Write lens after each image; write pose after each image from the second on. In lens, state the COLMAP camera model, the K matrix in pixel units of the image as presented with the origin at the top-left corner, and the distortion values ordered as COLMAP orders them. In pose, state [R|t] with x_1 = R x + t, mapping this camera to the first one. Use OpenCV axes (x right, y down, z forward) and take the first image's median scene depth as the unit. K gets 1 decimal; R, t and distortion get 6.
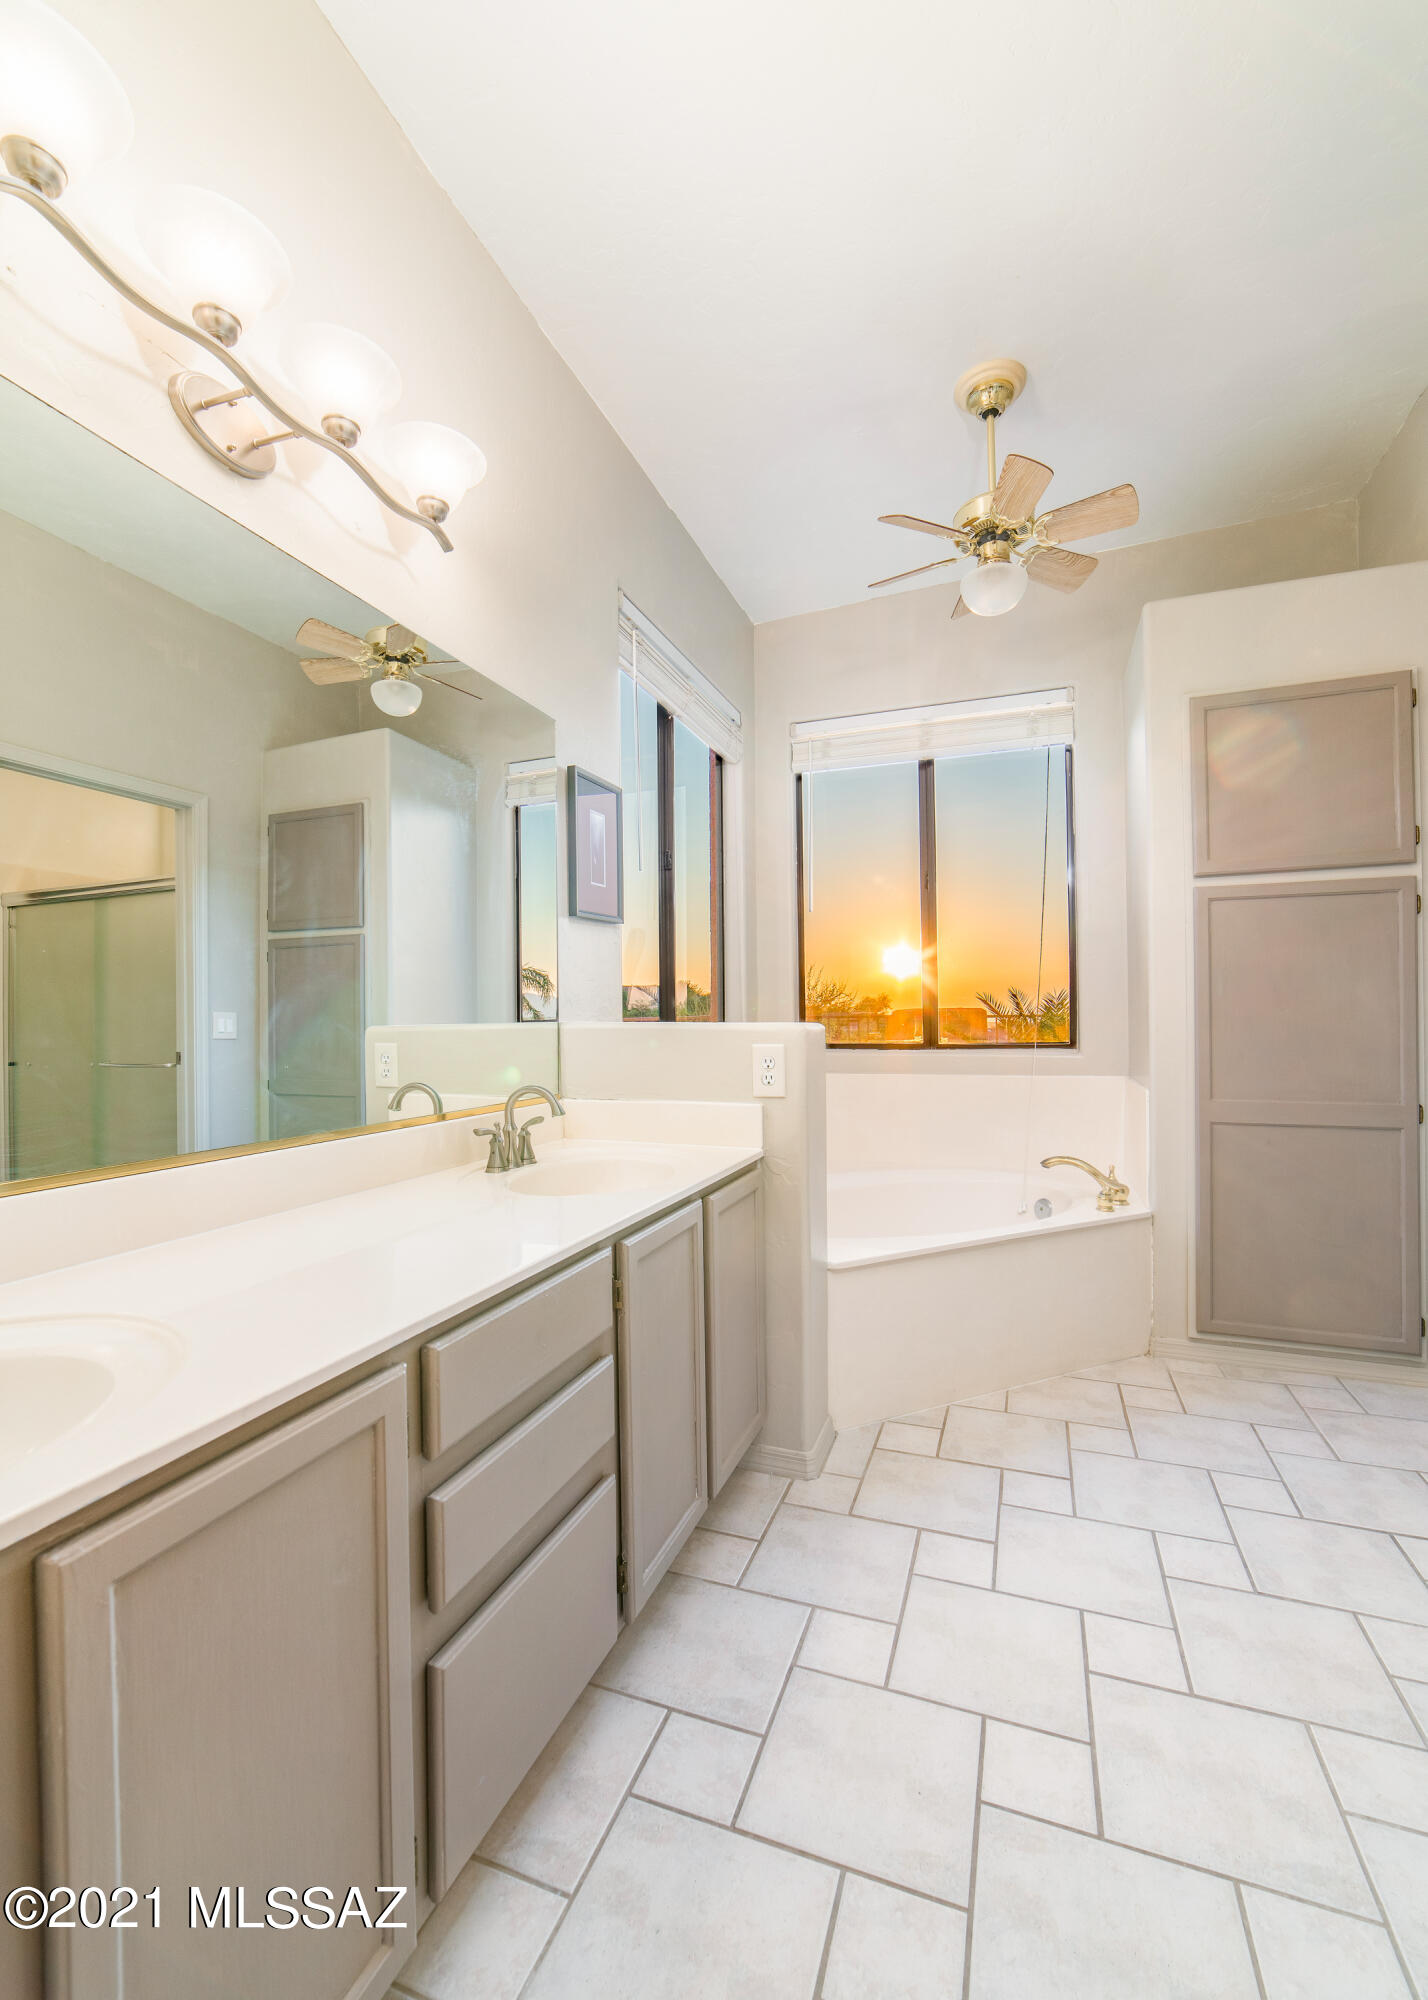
lens RADIAL K [[886.9, 0, 722.6], [0, 886.9, 1013.7], [0, 0, 1]] dist [-0.001150, -0.000054]
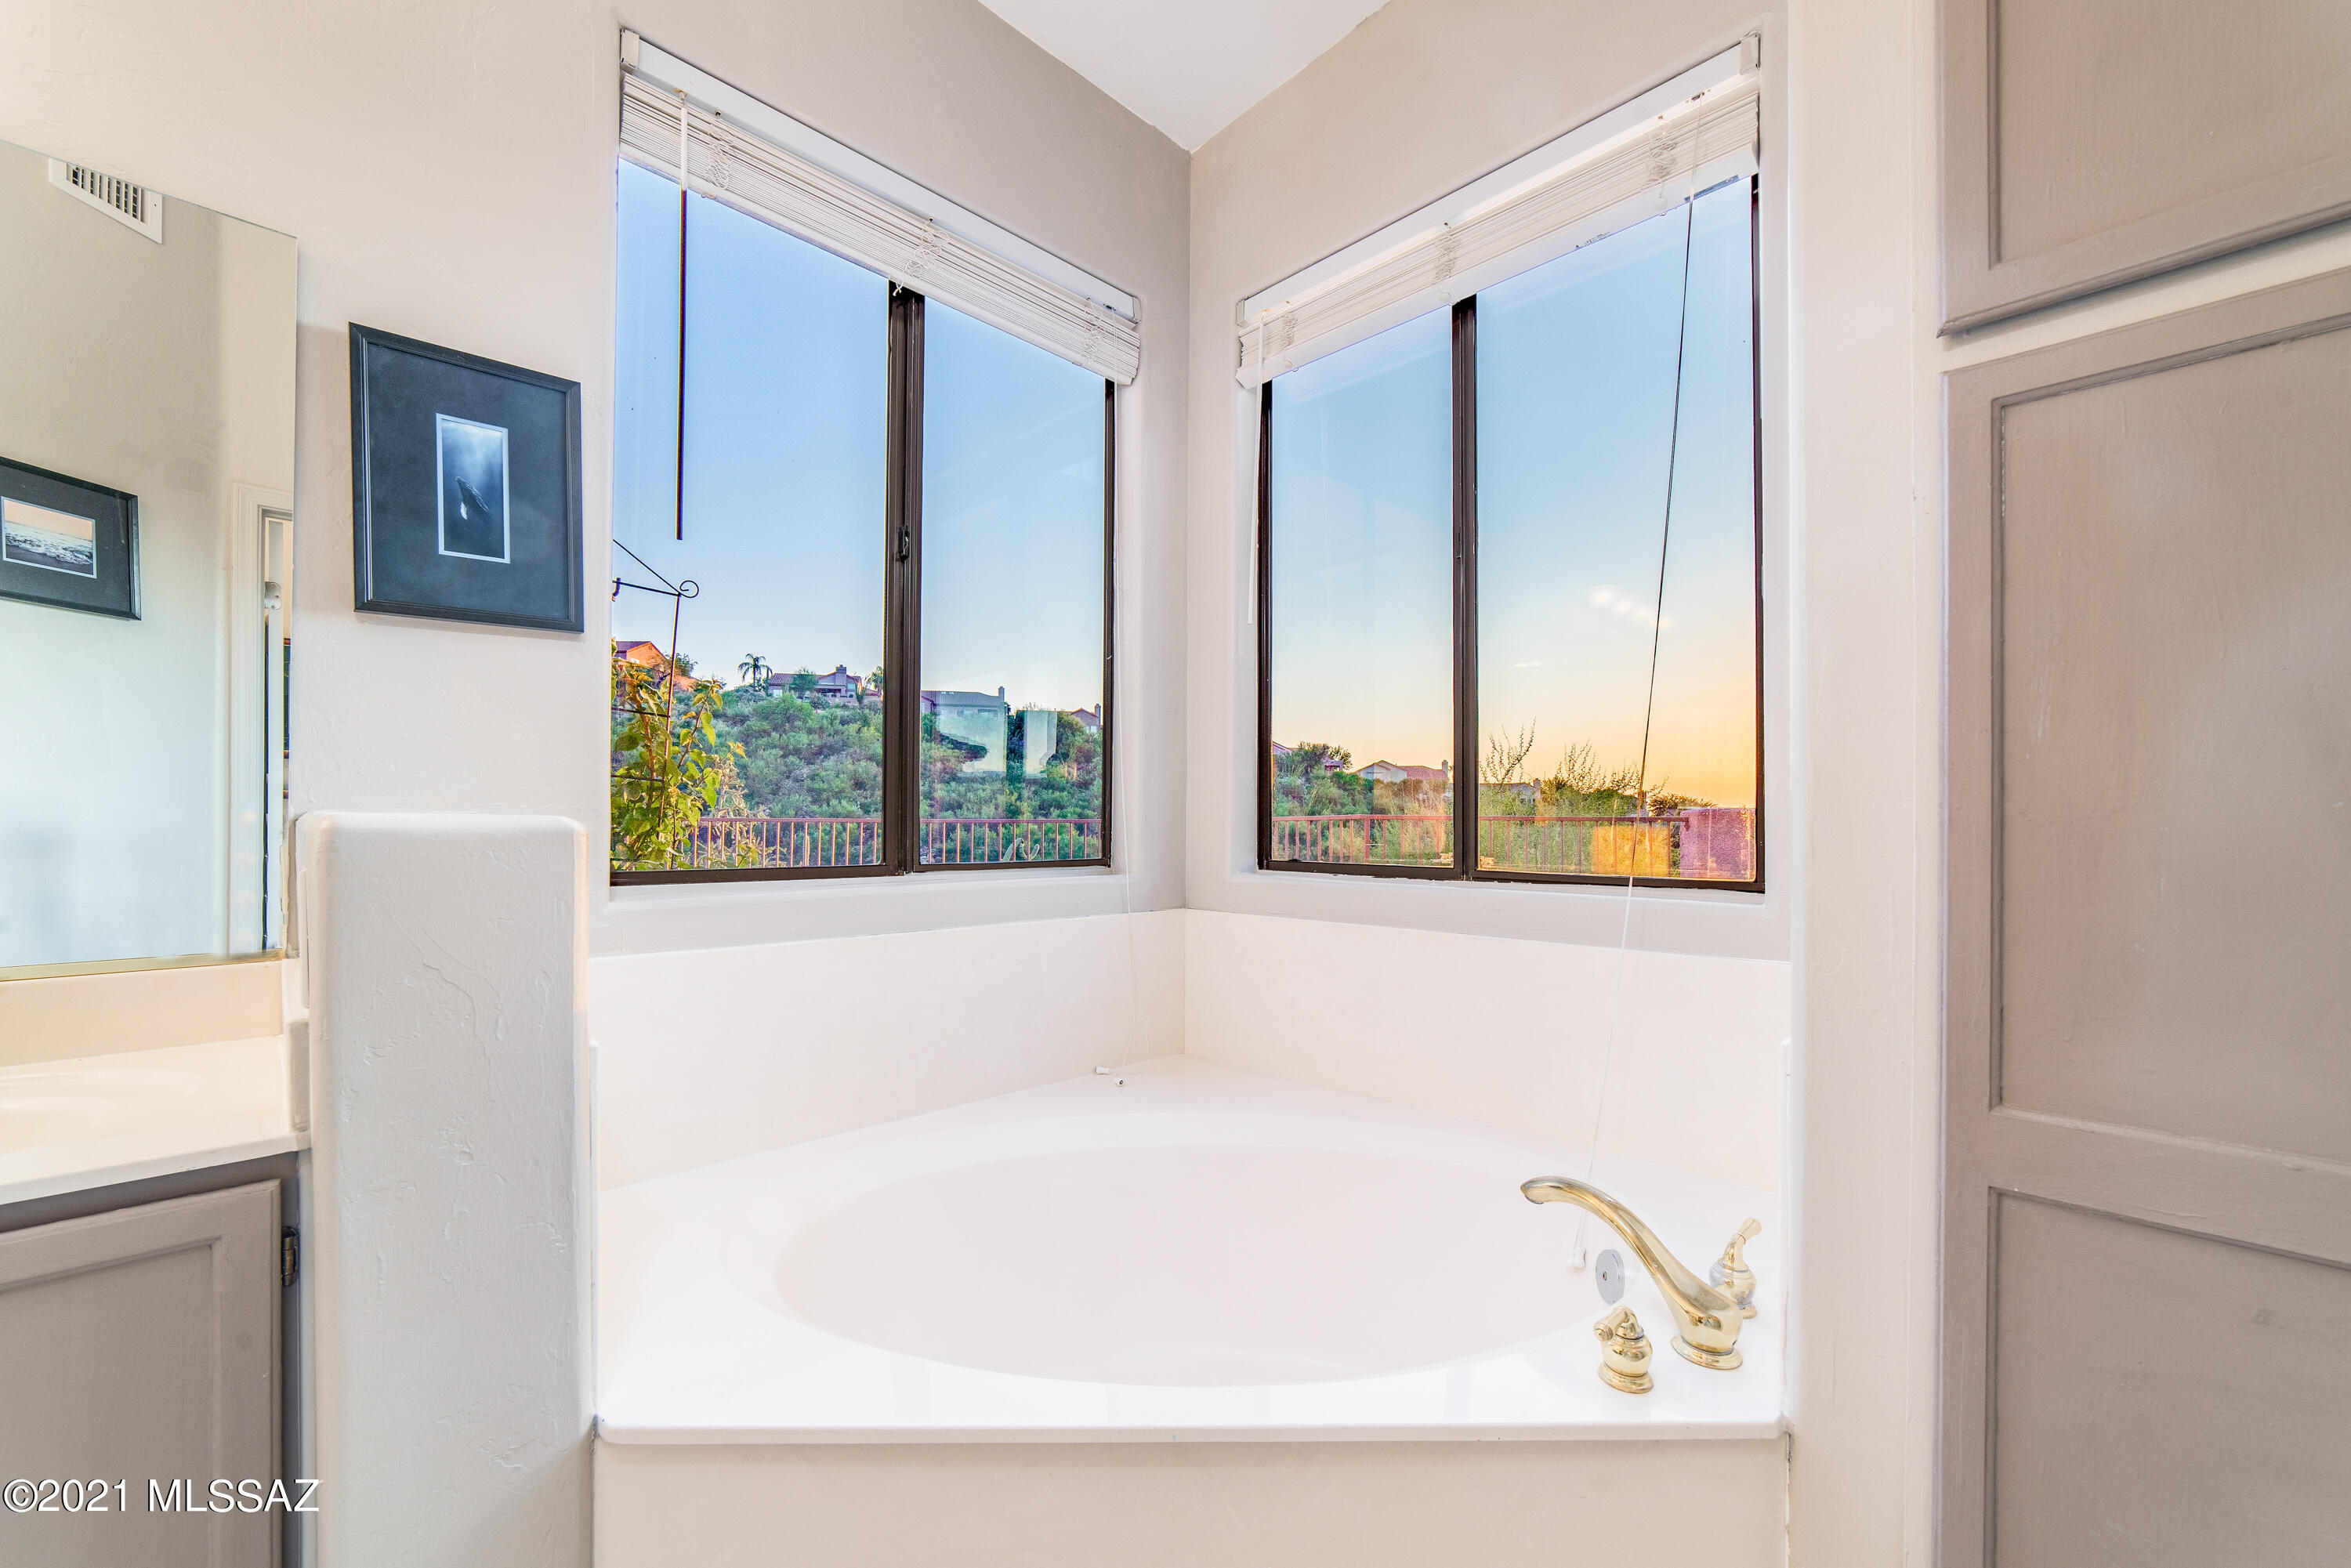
lens RADIAL K [[948.5, 0, 1187.9], [0, 948.5, 820.2], [0, 0, 1]] dist [-0.012908, 0.007796]
pose [[0.902774, 0.007483, -0.430051, 0.437855], [-0.004574, 0.999959, 0.007797, 0.003692], [0.430092, -0.005072, 0.902771, 0.604529]]
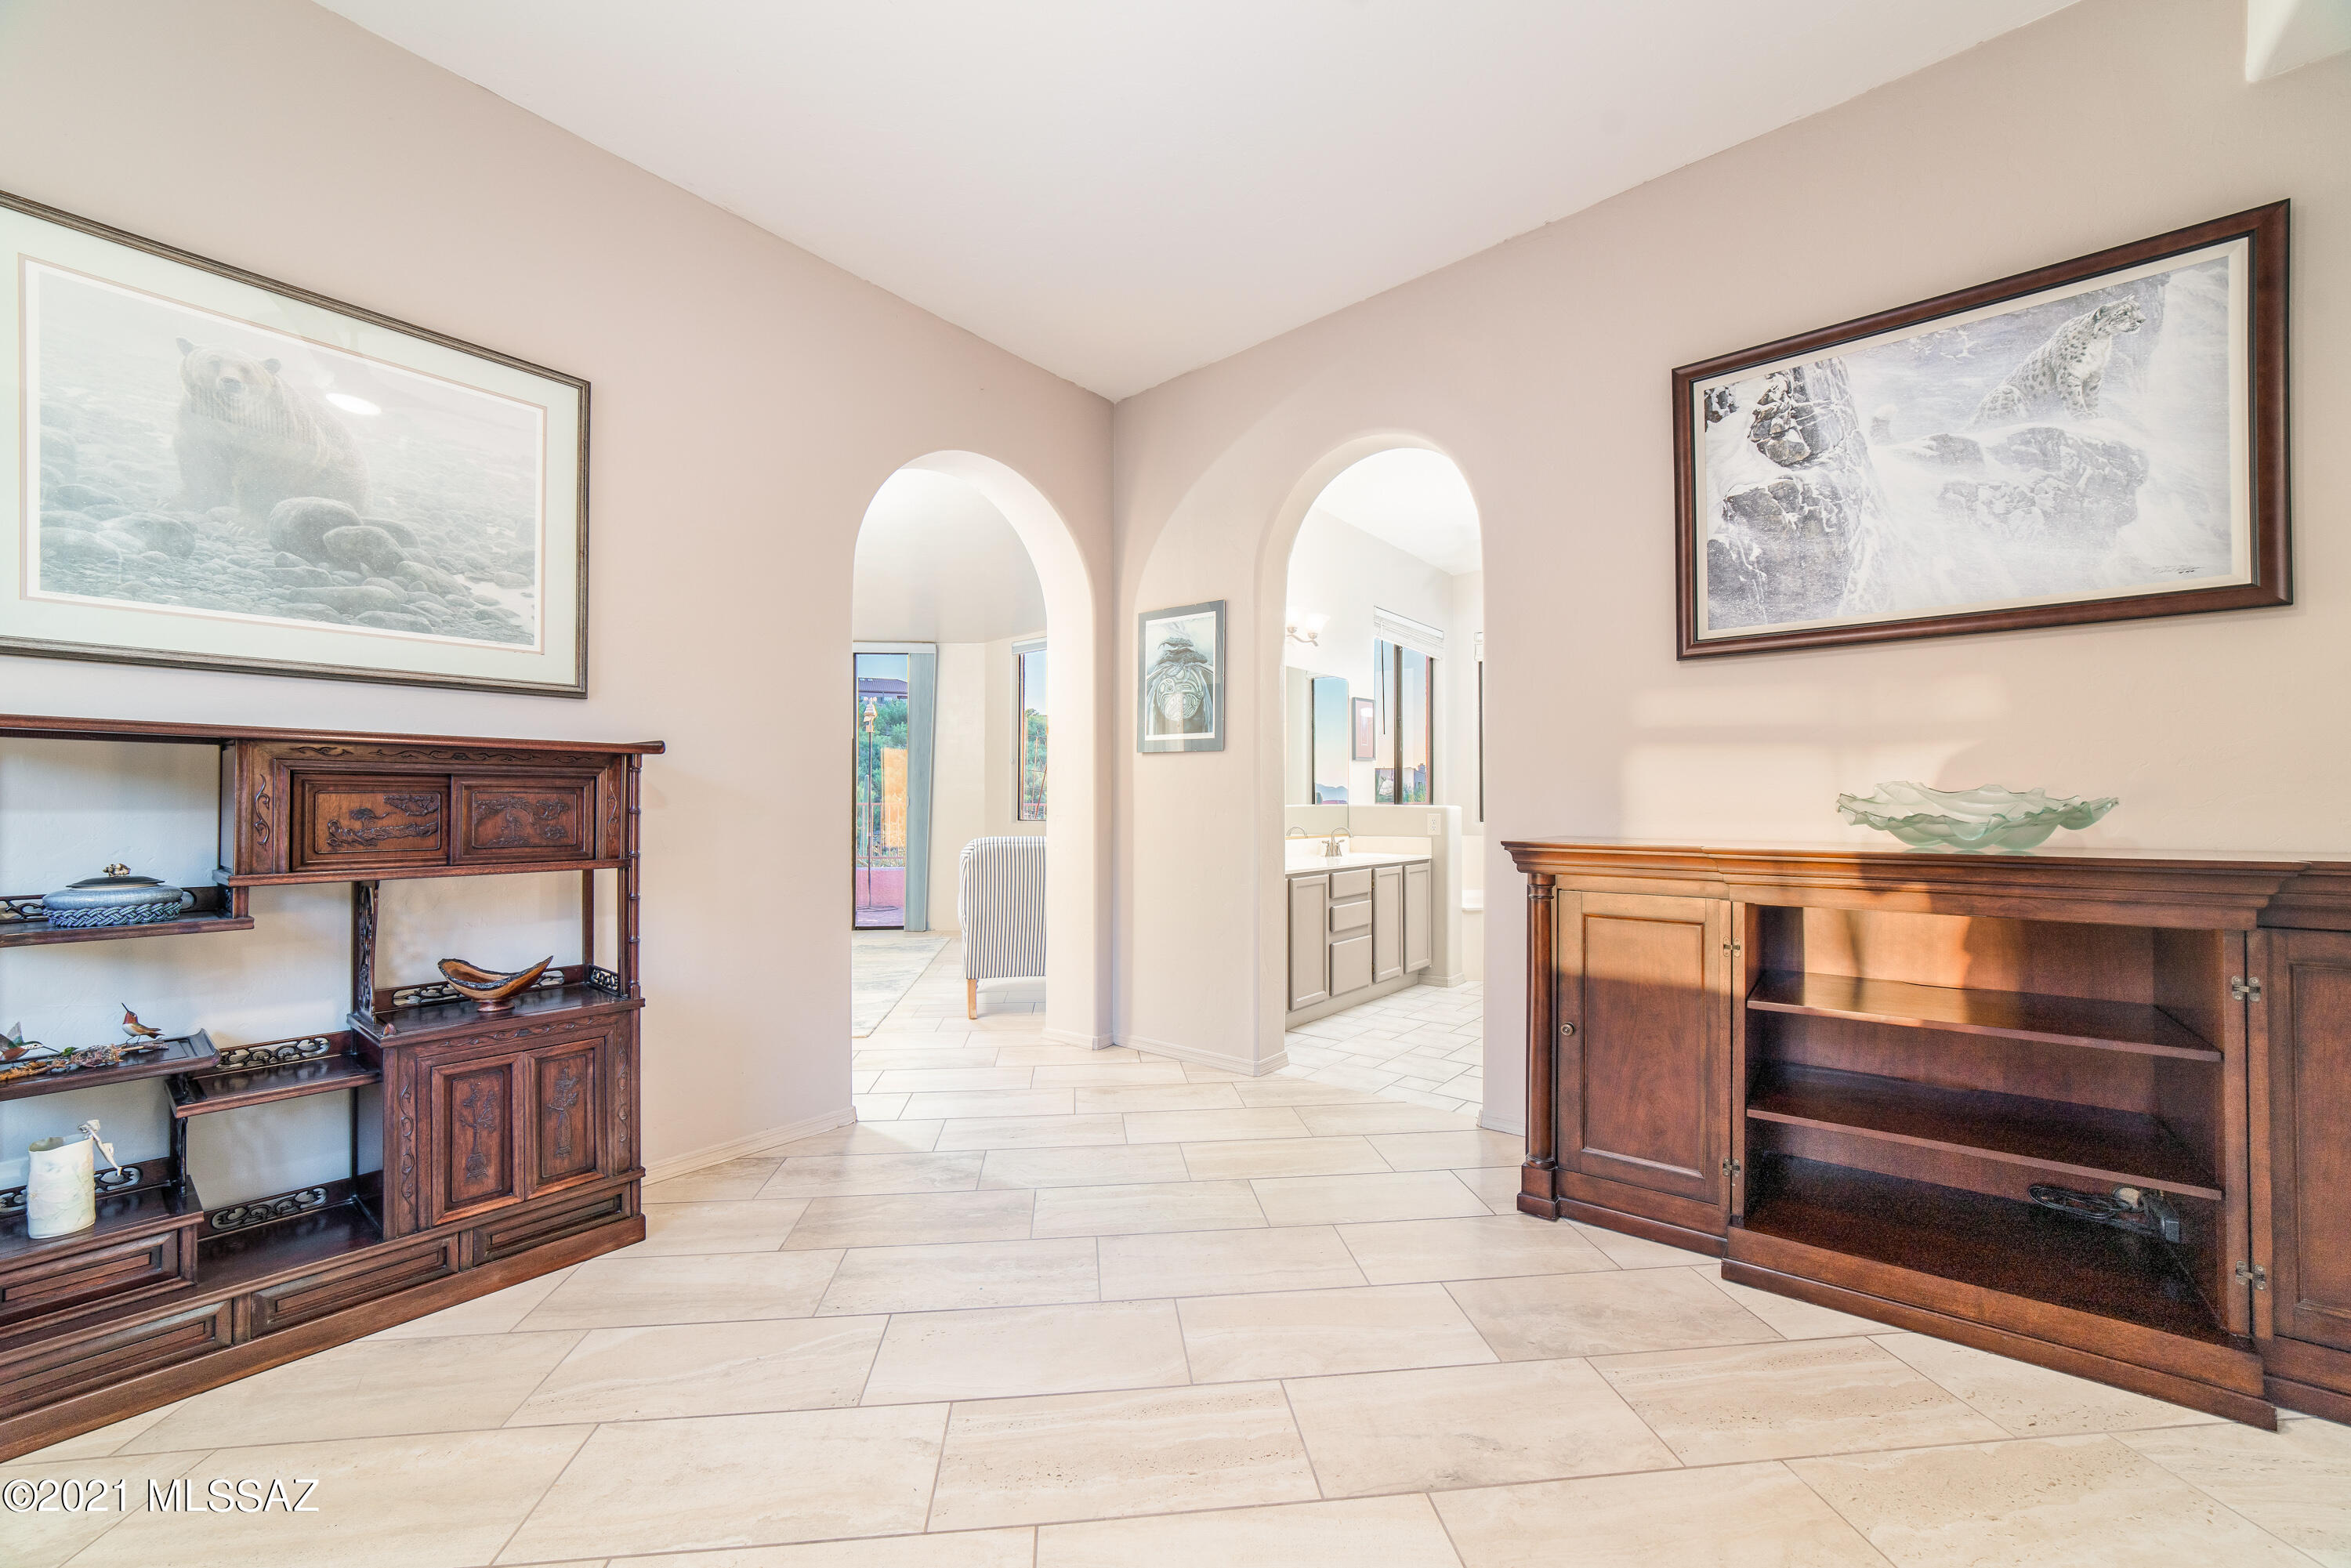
lens RADIAL K [[920.4, 0, 1165.7], [0, 920.4, 786.7], [0, 0, 1]] dist [-0.001151, 0.000028]
pose [[0.944029, 0.004311, -0.329836, 0.143131], [-0.007036, 0.999950, -0.007069, -0.013083], [0.329789, 0.008994, 0.944012, -1.274248]]
